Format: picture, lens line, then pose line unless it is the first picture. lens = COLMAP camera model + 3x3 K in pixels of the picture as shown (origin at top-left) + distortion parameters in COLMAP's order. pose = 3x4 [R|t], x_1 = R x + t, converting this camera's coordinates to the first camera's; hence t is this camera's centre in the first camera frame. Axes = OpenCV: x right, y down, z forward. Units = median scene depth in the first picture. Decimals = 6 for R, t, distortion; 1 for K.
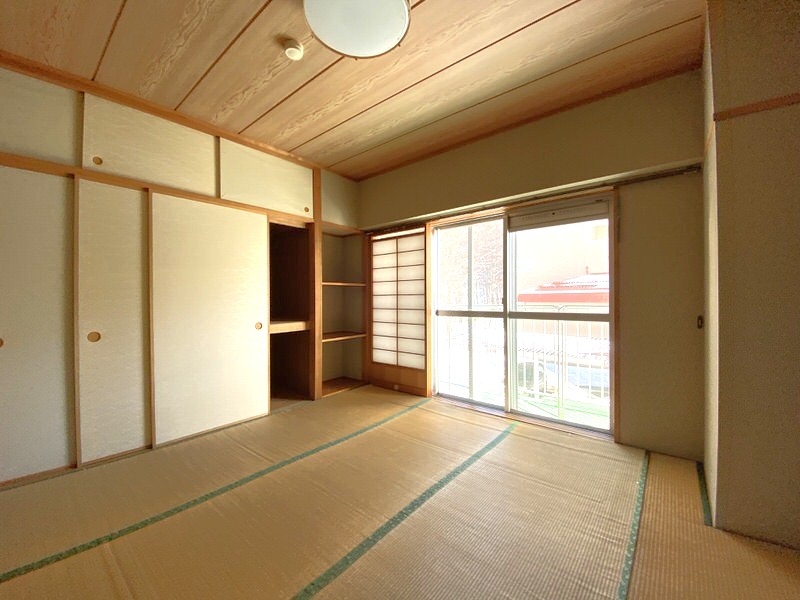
lens RADIAL K [[326.0, 0, 402.6], [0, 326.0, 301.7], [0, 0, 1]] dist [-0.002790, -0.000181]
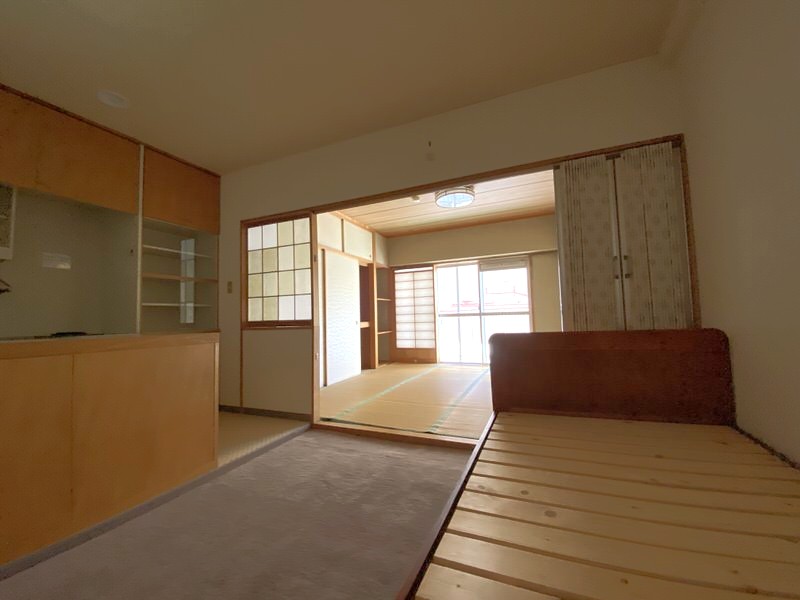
lens RADIAL K [[326.0, 0, 399.7], [0, 326.0, 297.5], [0, 0, 1]] dist [-0.002790, -0.000181]
pose [[0.963102, -0.005950, 0.269072, -0.582158], [0.025041, 0.997400, -0.067575, 0.052462], [-0.267971, 0.071819, 0.960746, -0.645131]]
